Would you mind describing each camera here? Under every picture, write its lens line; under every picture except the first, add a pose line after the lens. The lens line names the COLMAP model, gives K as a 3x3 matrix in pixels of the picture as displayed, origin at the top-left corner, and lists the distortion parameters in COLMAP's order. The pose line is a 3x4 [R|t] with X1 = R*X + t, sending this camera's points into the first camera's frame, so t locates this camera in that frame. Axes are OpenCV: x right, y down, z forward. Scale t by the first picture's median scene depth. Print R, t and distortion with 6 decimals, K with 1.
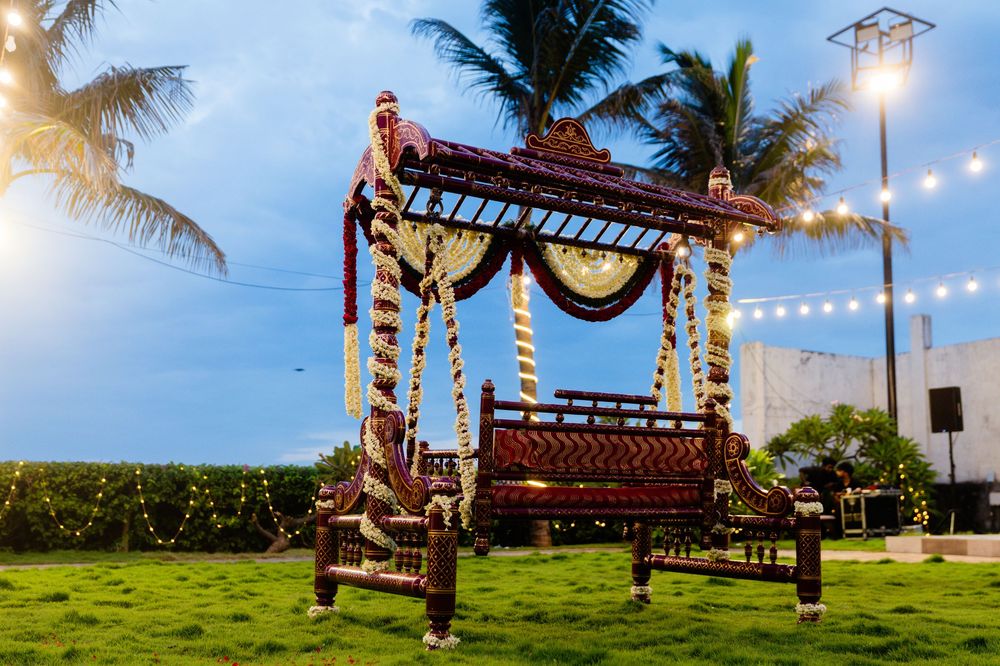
lens RADIAL K [[1002.5, 0, 511.9], [0, 1002.5, 382.1], [0, 0, 1]] dist [0.024555, 0.000000]
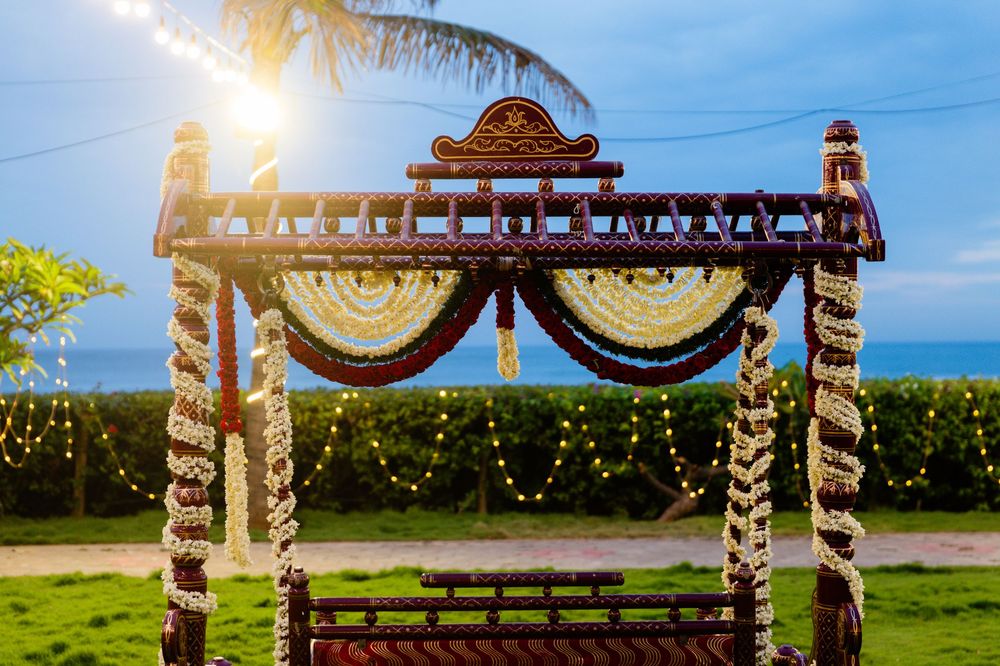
lens RADIAL K [[1472.9, 0, 491.7], [0, 1472.9, 311.9], [0, 0, 1]] dist [-0.027623, 0.000000]
pose [[0.876115, -0.014390, -0.481887, 0.159882], [0.061378, 0.994750, 0.081885, -0.069364], [0.478179, -0.101318, 0.872399, 0.066208]]
